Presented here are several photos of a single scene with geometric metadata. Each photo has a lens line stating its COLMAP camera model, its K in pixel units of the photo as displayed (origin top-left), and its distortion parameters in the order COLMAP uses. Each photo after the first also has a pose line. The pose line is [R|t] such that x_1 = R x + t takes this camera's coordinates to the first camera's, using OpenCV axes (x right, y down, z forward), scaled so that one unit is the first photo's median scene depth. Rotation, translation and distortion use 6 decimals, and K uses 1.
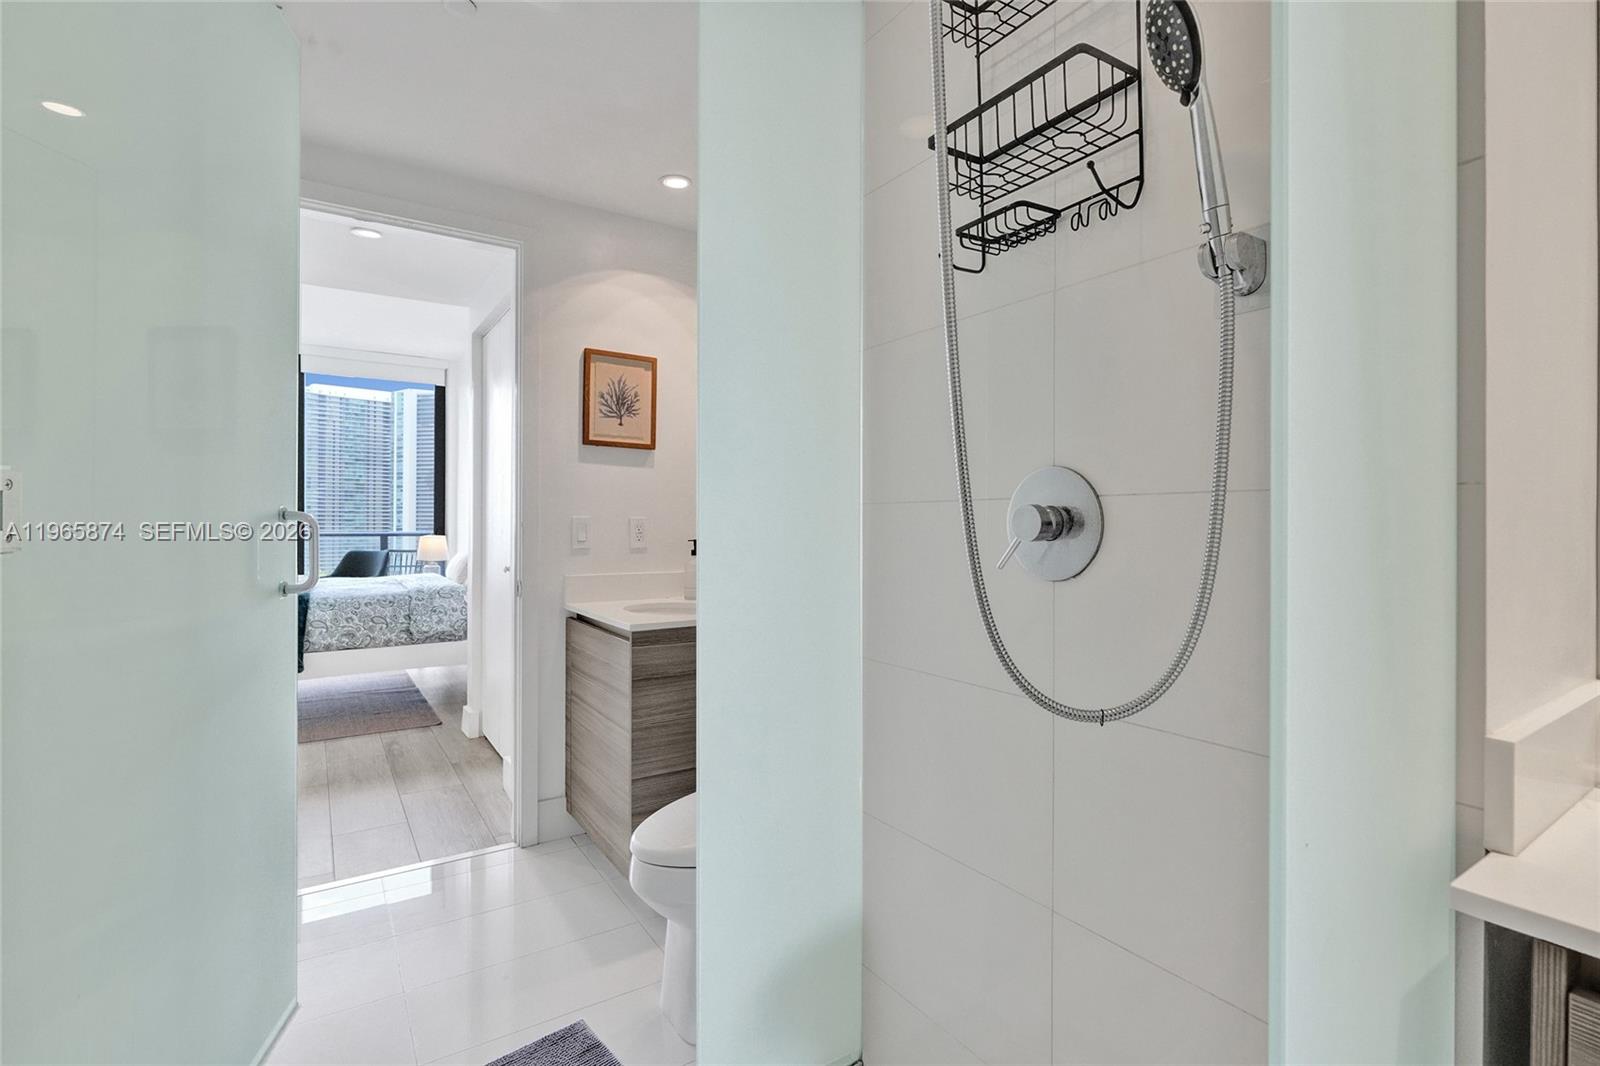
lens RADIAL K [[751.6, 0, 800.0], [0, 751.6, 533.0], [0, 0, 1]] dist [-0.004347, -0.000271]
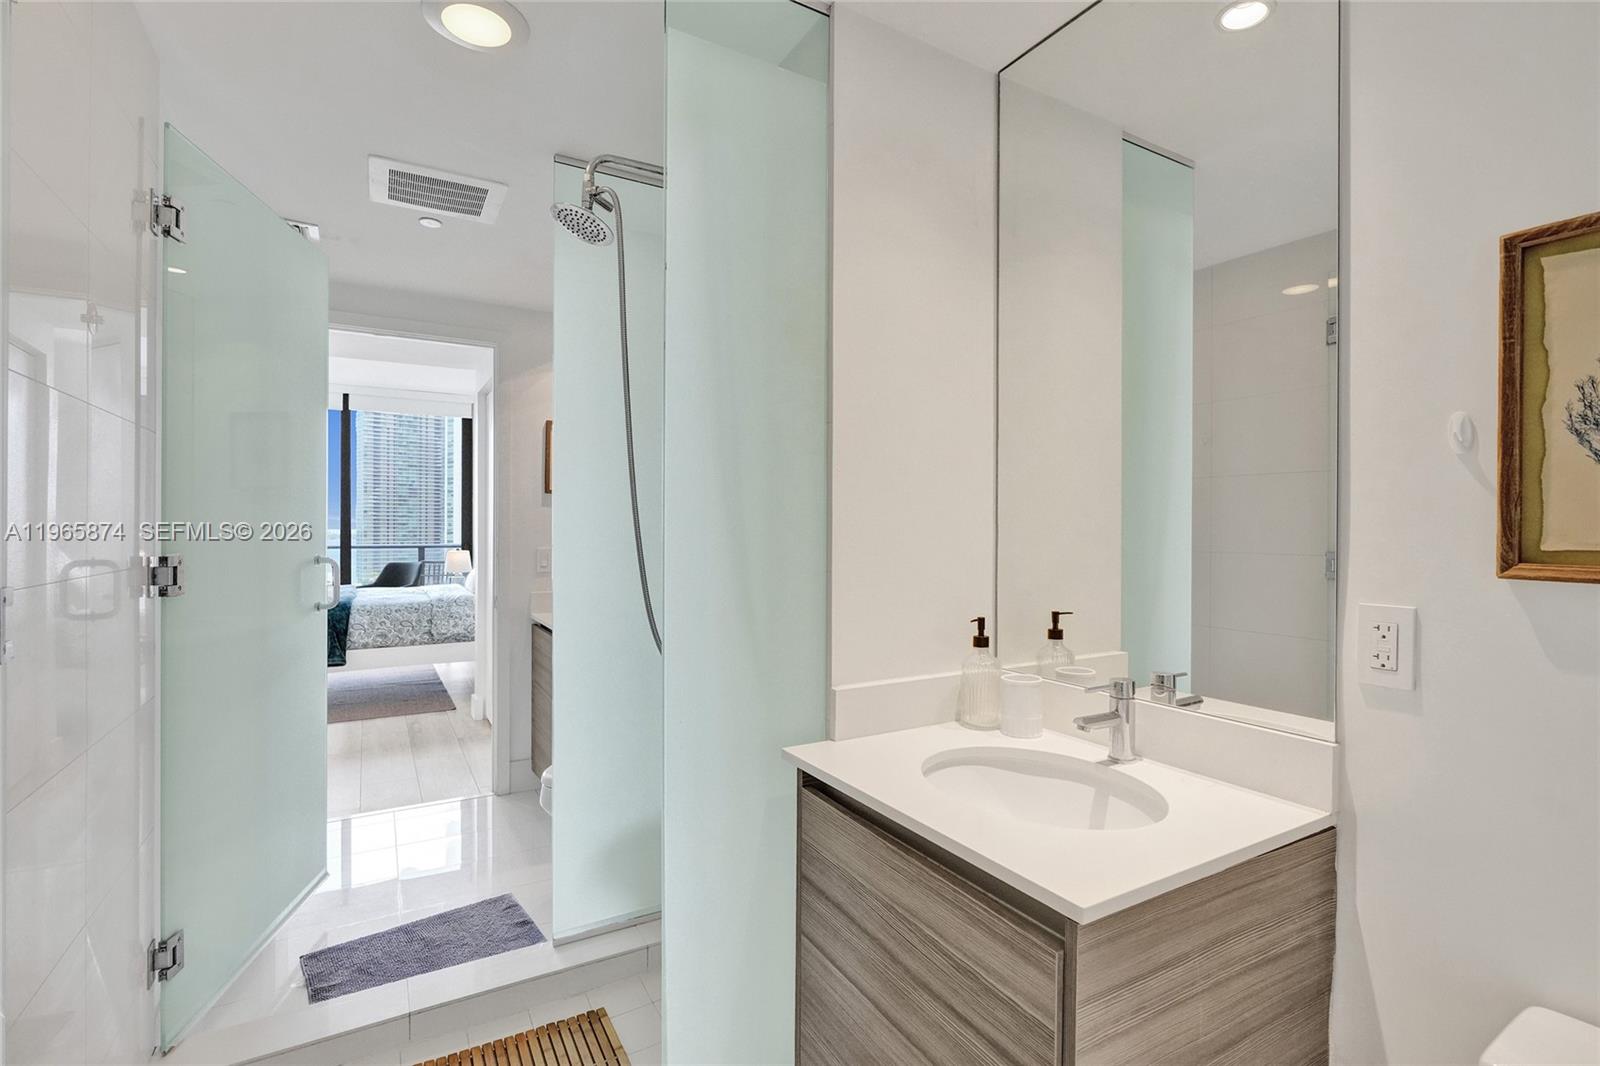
lens RADIAL K [[752.2, 0, 797.8], [0, 752.2, 541.5], [0, 0, 1]] dist [-0.001622, 0.000119]
pose [[0.998348, 0.002723, -0.057386, 0.148123], [-0.002407, 0.999982, 0.005578, -0.026767], [0.057400, -0.005430, 0.998336, -0.188594]]
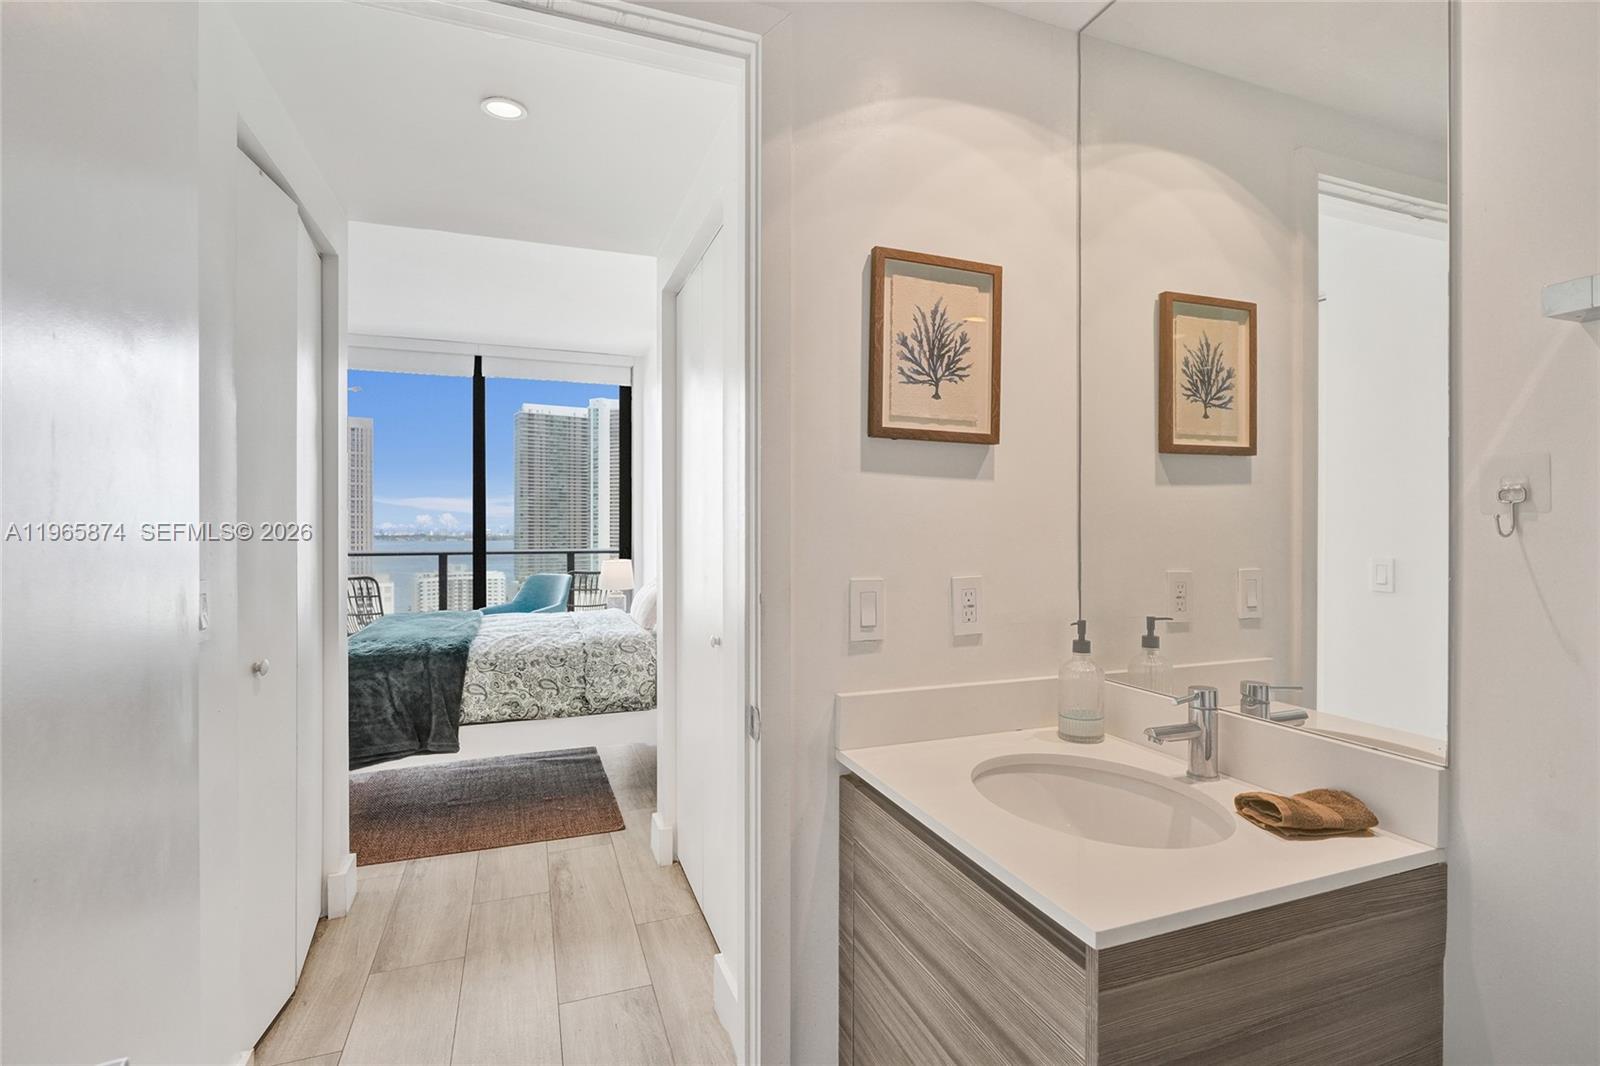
lens RADIAL K [[751.6, 0, 800.0], [0, 751.6, 533.0], [0, 0, 1]] dist [-0.004347, -0.000271]
pose [[0.974852, -0.004635, -0.222803, -0.143862], [0.003675, 0.999982, -0.004722, -0.032659], [0.222821, 0.003785, 0.974852, 0.318931]]
